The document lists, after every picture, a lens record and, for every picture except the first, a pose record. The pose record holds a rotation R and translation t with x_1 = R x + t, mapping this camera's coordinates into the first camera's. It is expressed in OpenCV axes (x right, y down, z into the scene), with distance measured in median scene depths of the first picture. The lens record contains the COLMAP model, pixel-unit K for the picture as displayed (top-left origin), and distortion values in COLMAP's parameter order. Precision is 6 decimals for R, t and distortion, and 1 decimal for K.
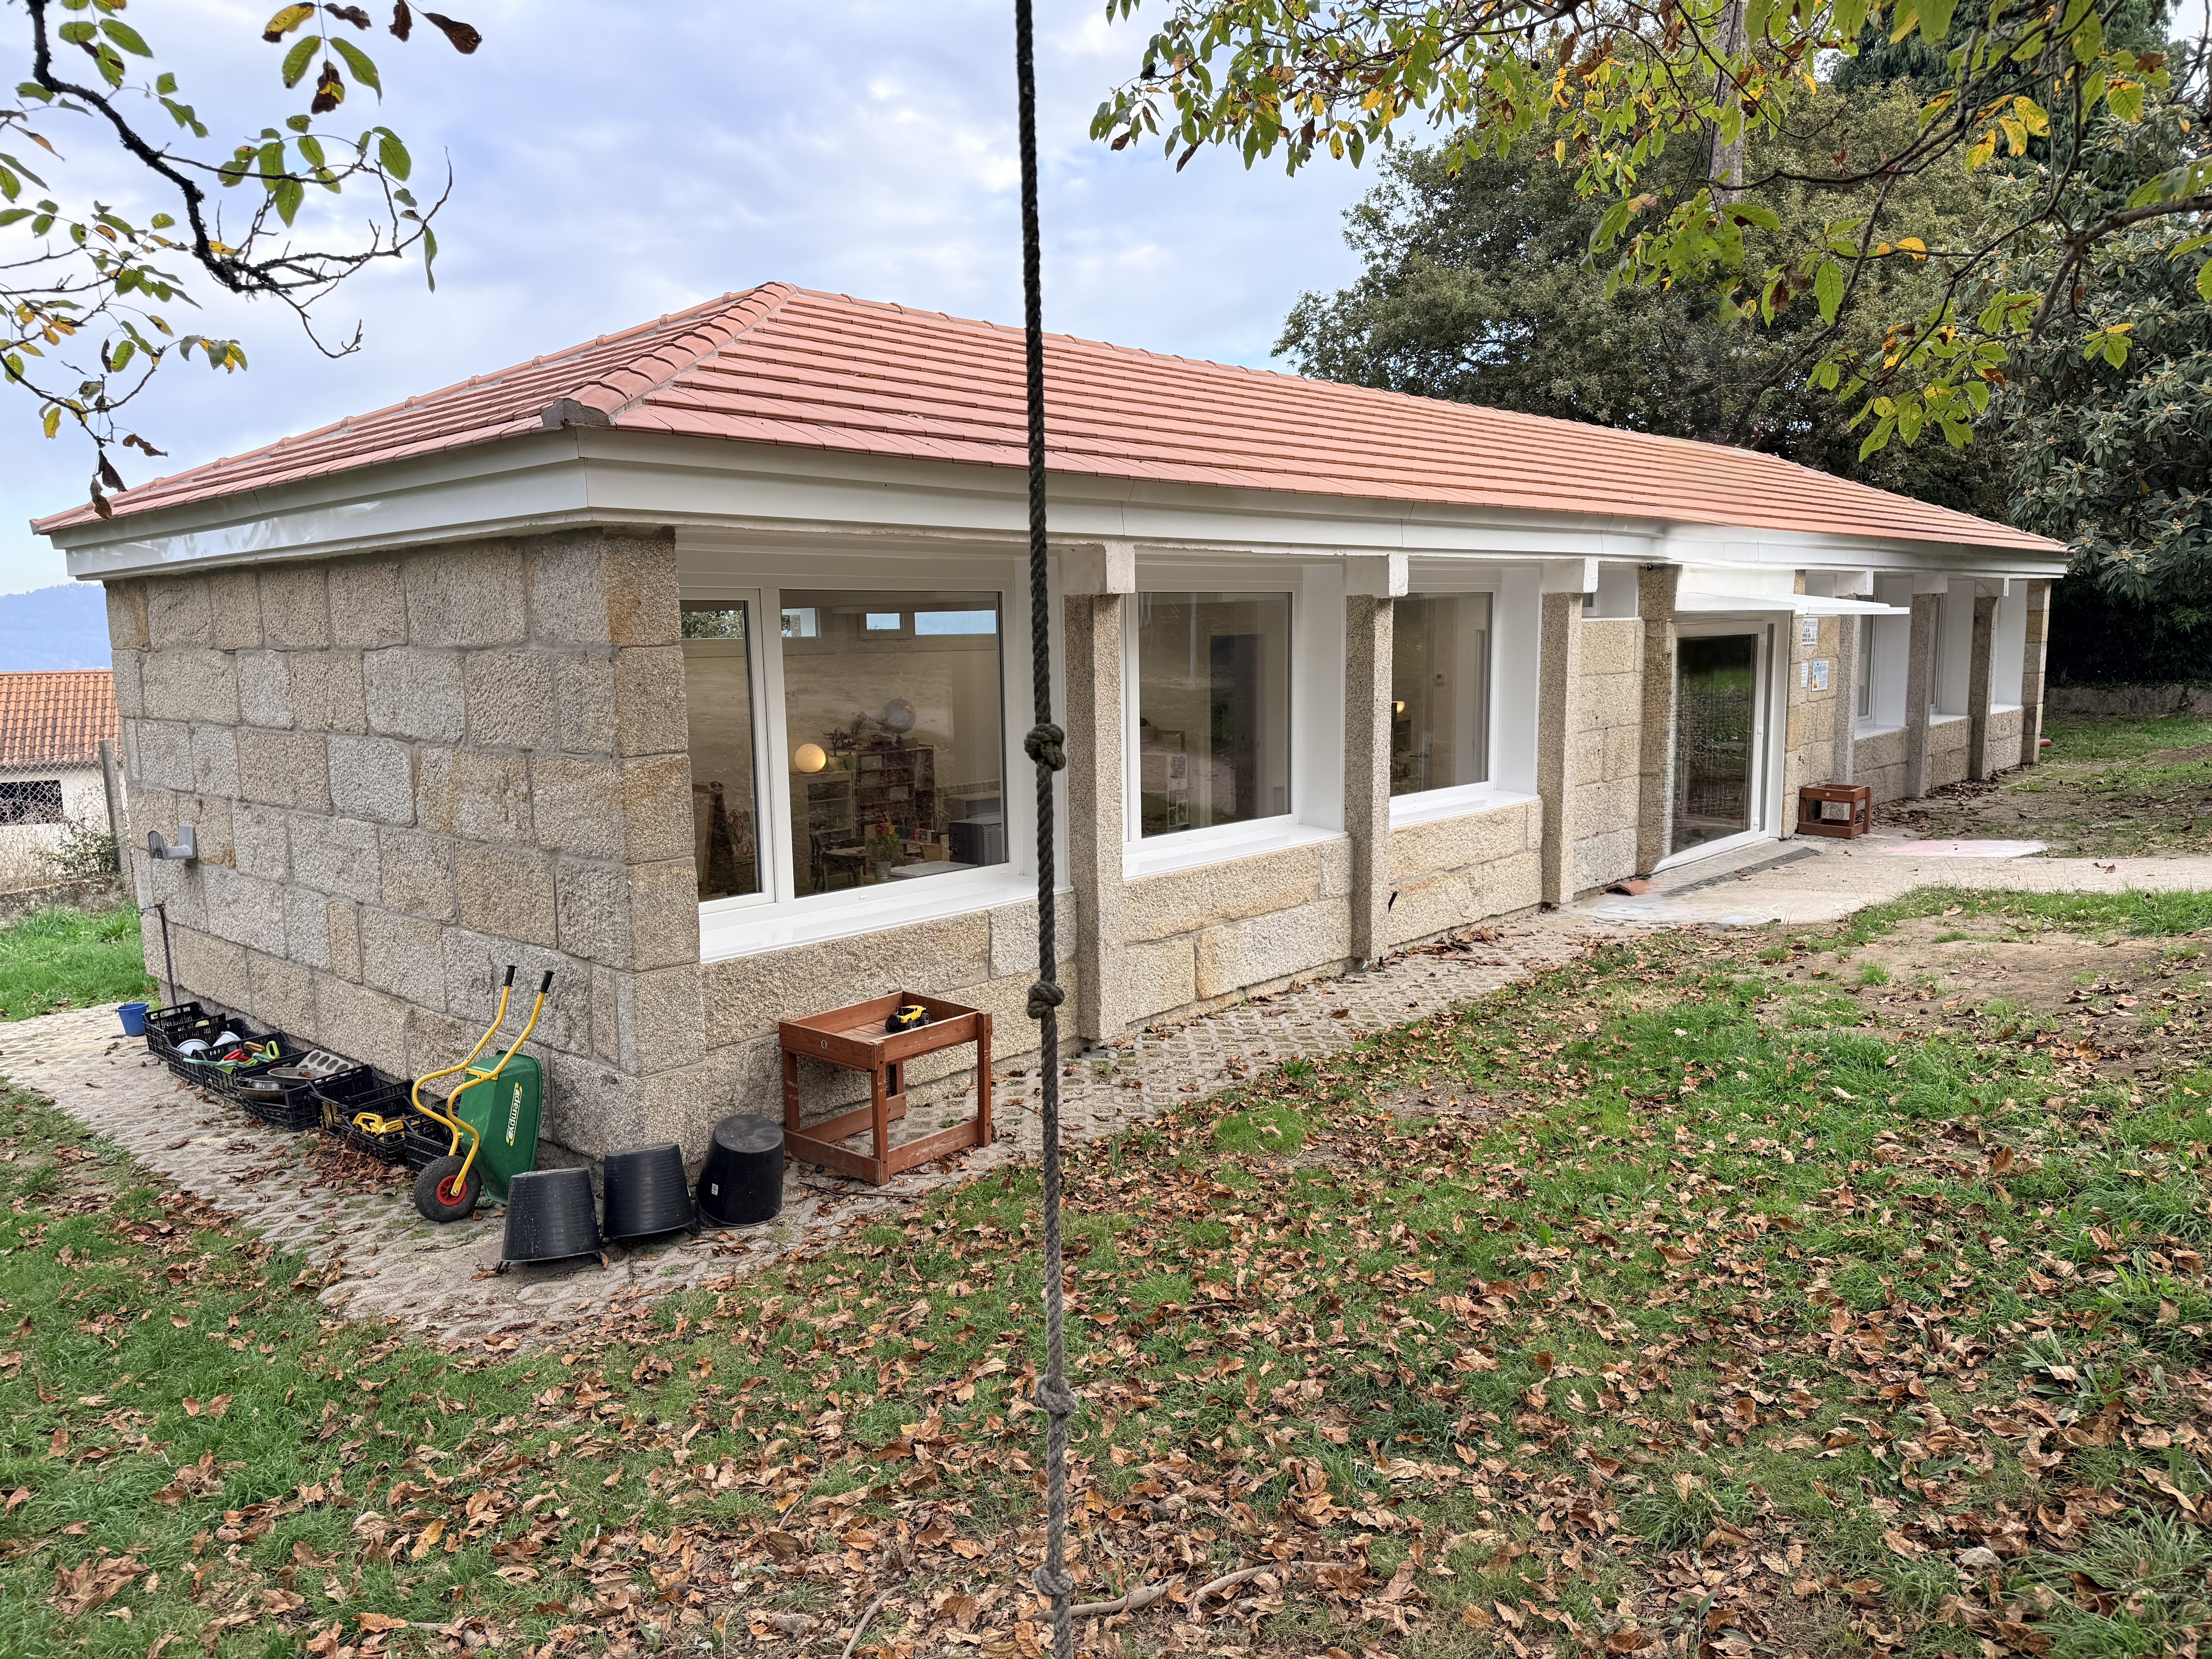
lens RADIAL K [[1527.8, 0, 1093.3], [0, 1527.8, 836.8], [0, 0, 1]] dist [0.053439, -0.050896]
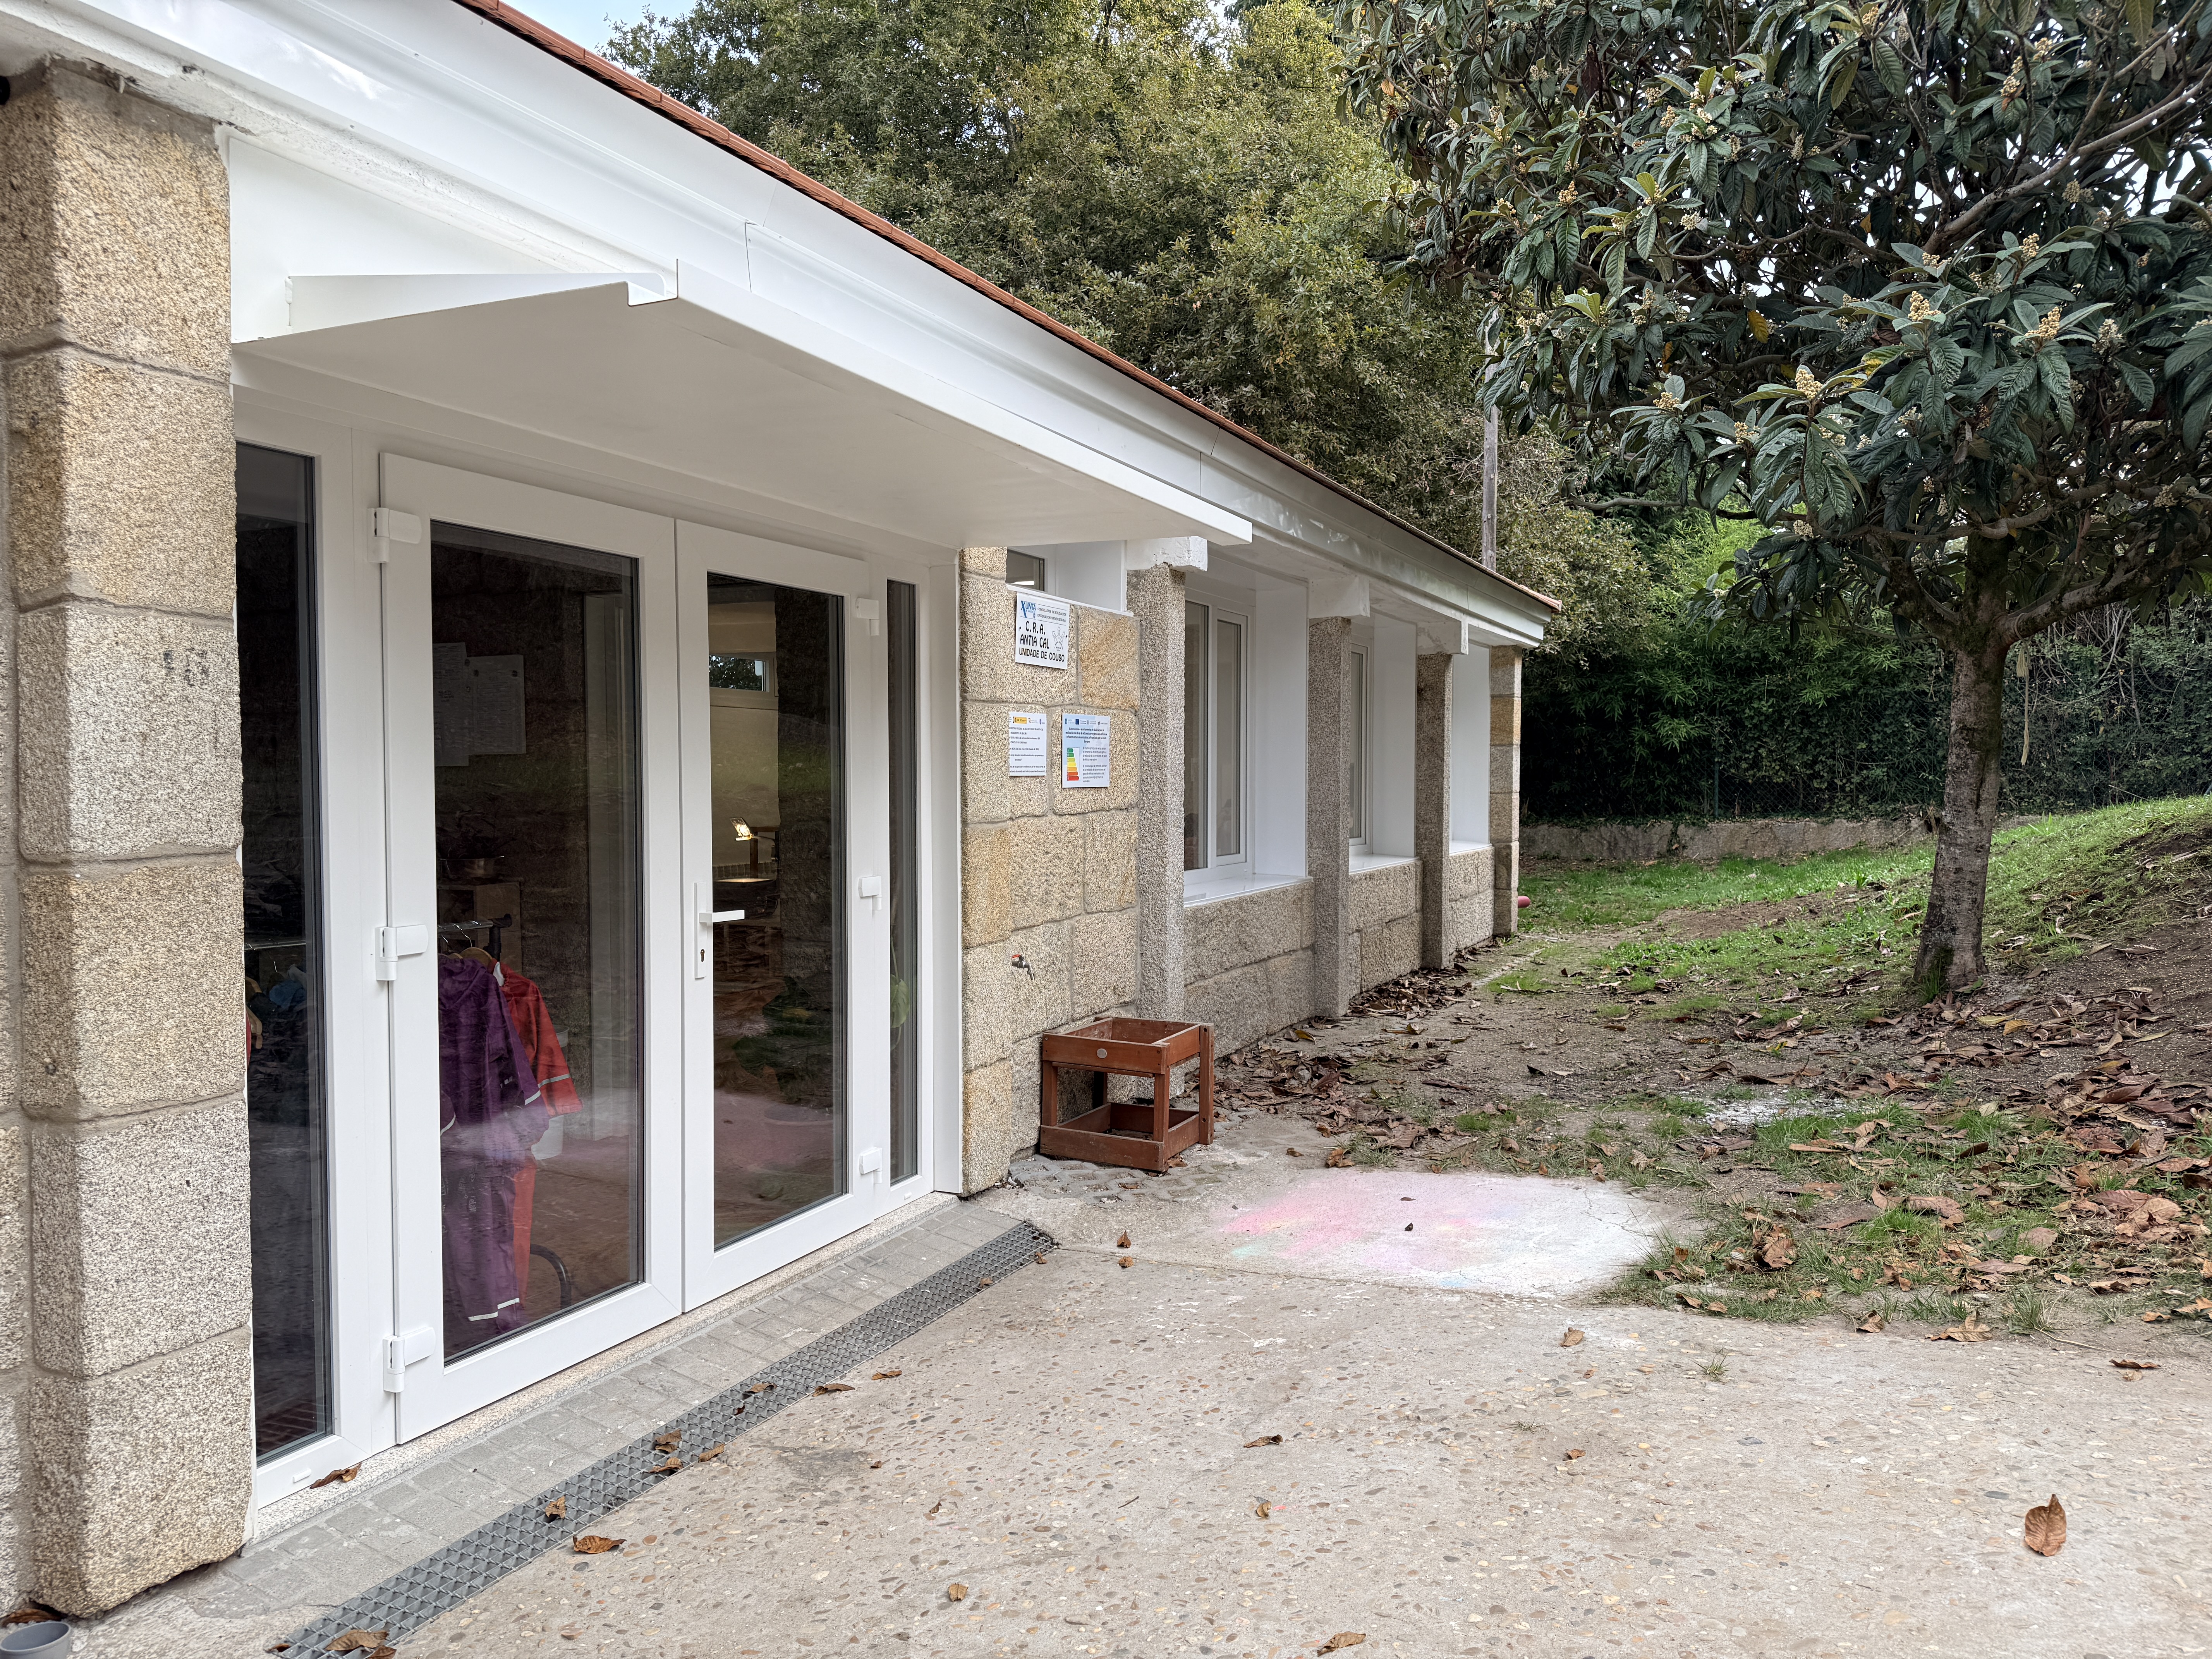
lens RADIAL K [[1527.8, 0, 1068.8], [0, 1527.8, 850.5], [0, 0, 1]] dist [0.053439, -0.050896]
pose [[0.957522, 0.001606, 0.288355, 0.346720], [0.024385, 0.995952, -0.086520, -0.043560], [-0.287327, 0.089876, 0.953607, 0.615958]]
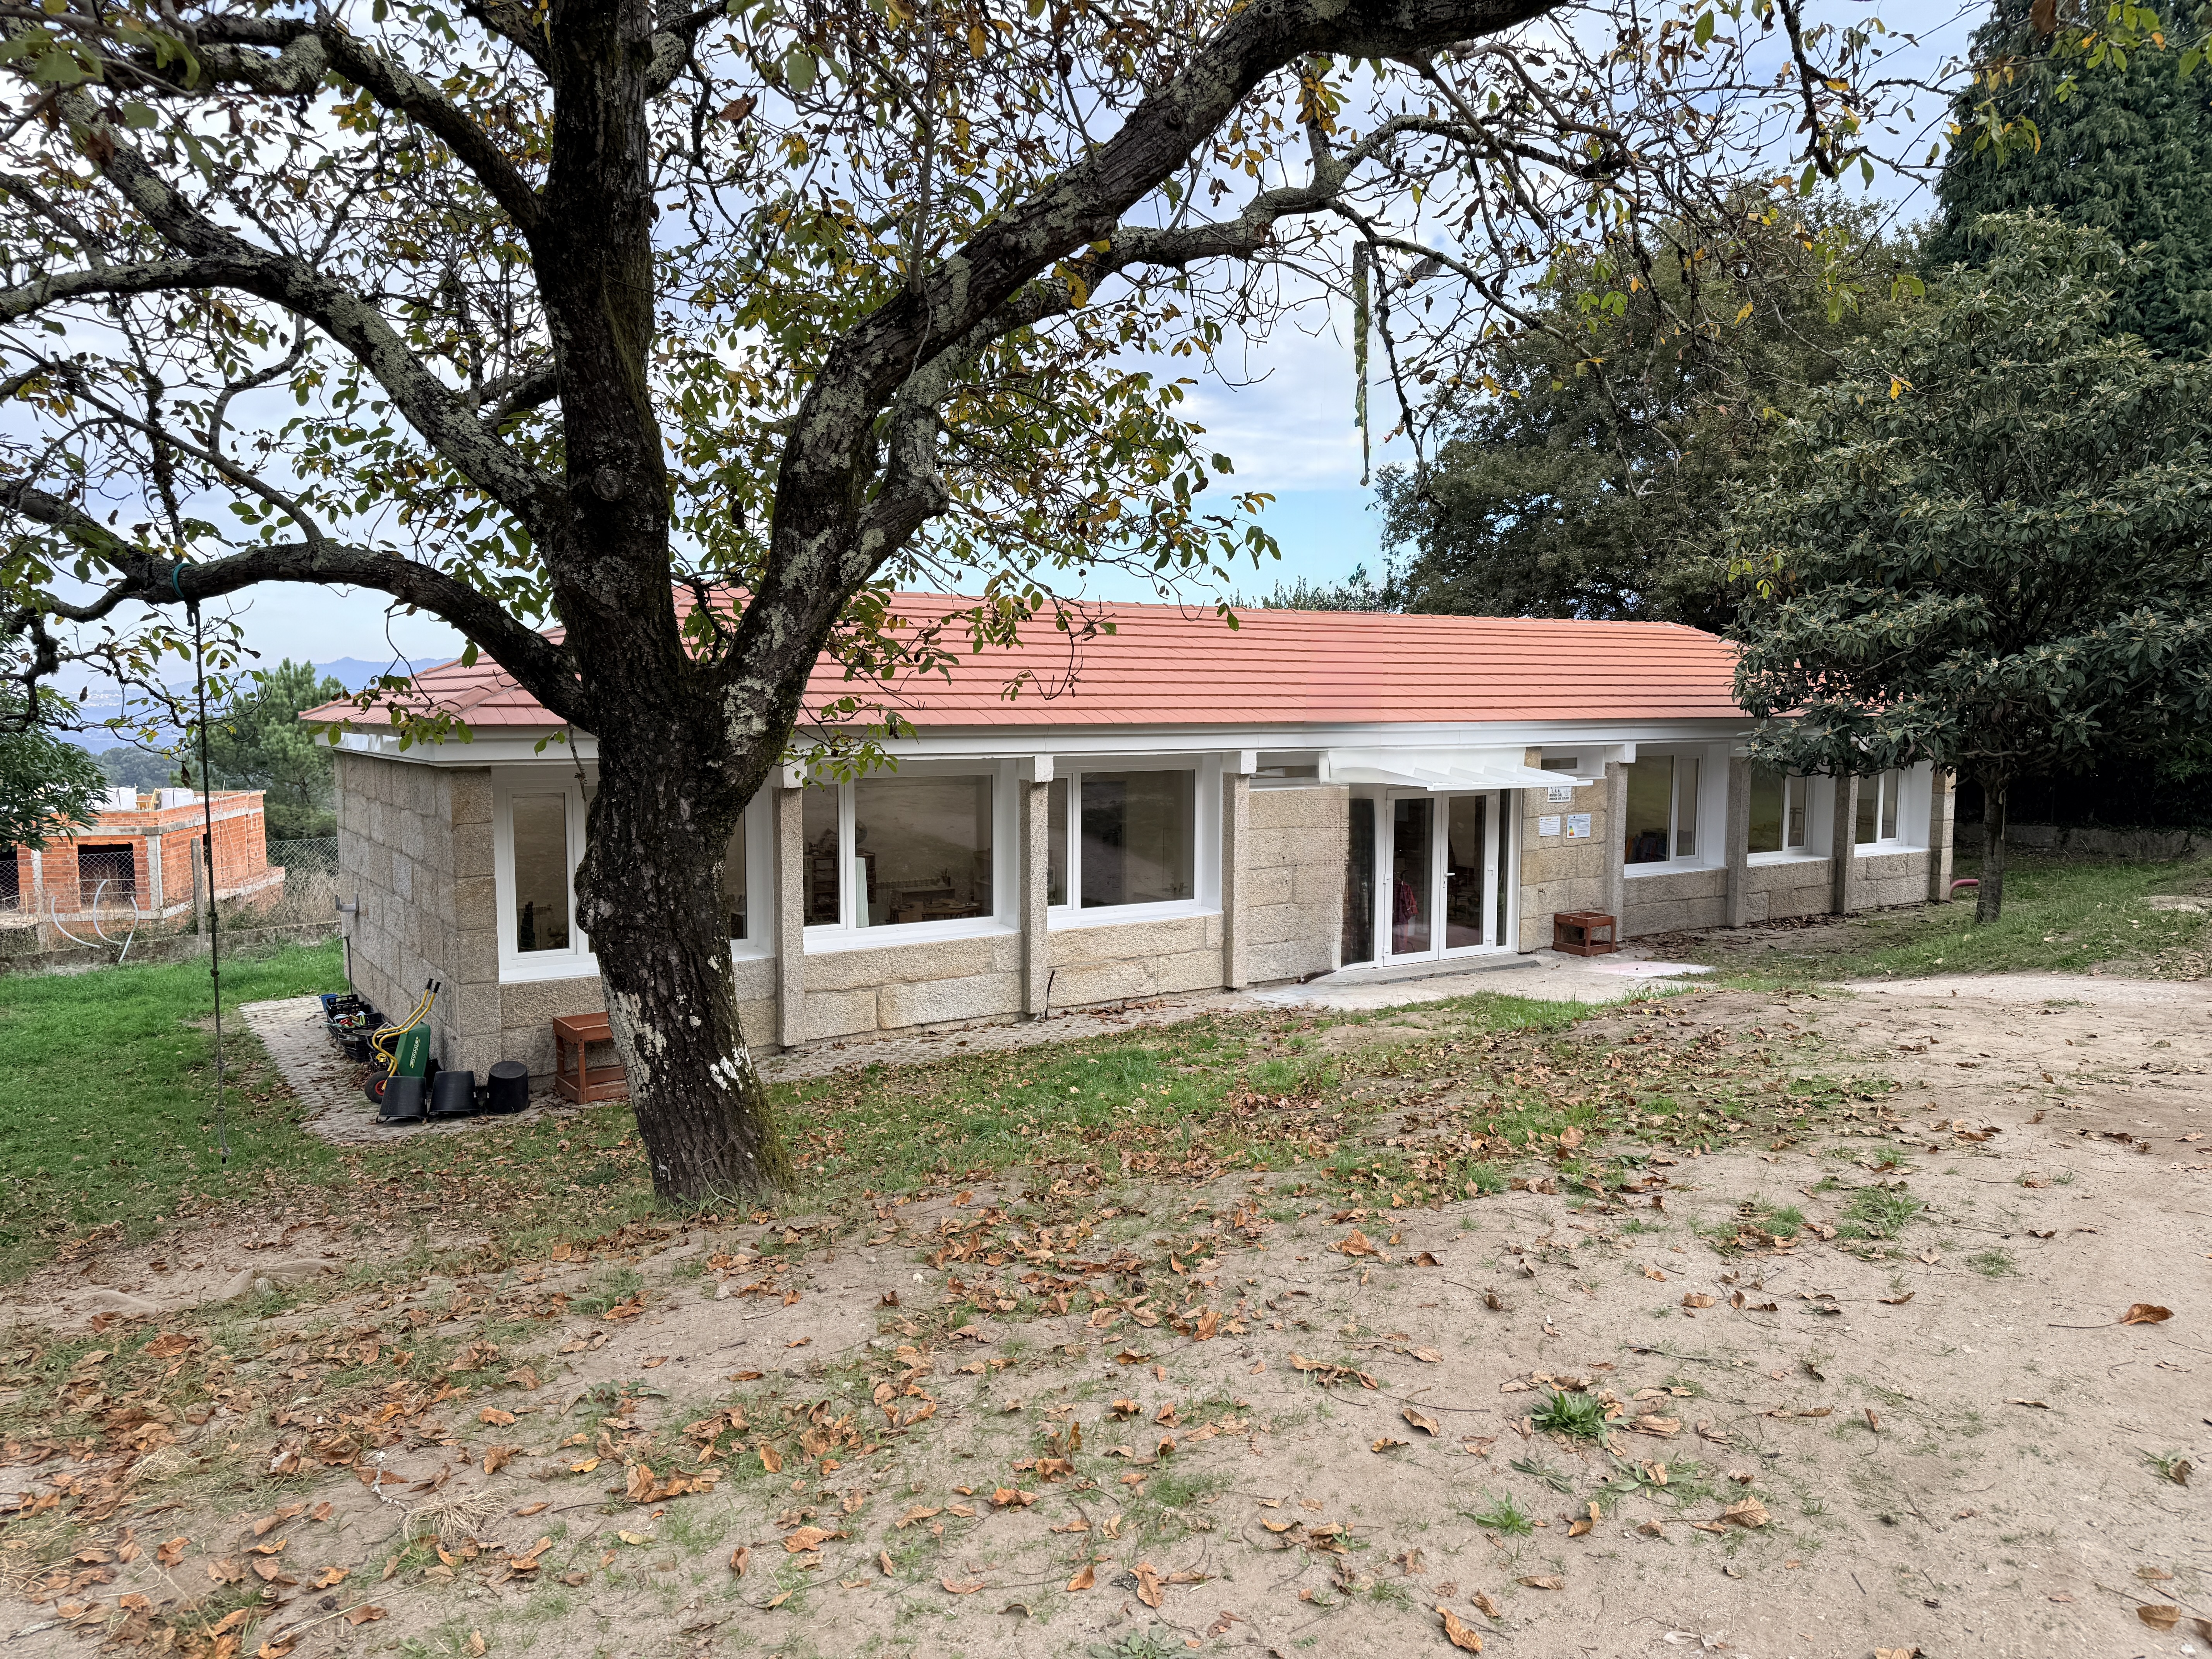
lens RADIAL K [[1527.8, 0, 1101.0], [0, 1527.8, 829.6], [0, 0, 1]] dist [0.053439, -0.050896]
pose [[0.972441, 0.038394, -0.229965, 0.374426], [-0.050164, 0.997702, -0.045554, -0.024261], [0.227687, 0.055834, 0.972132, -0.301469]]
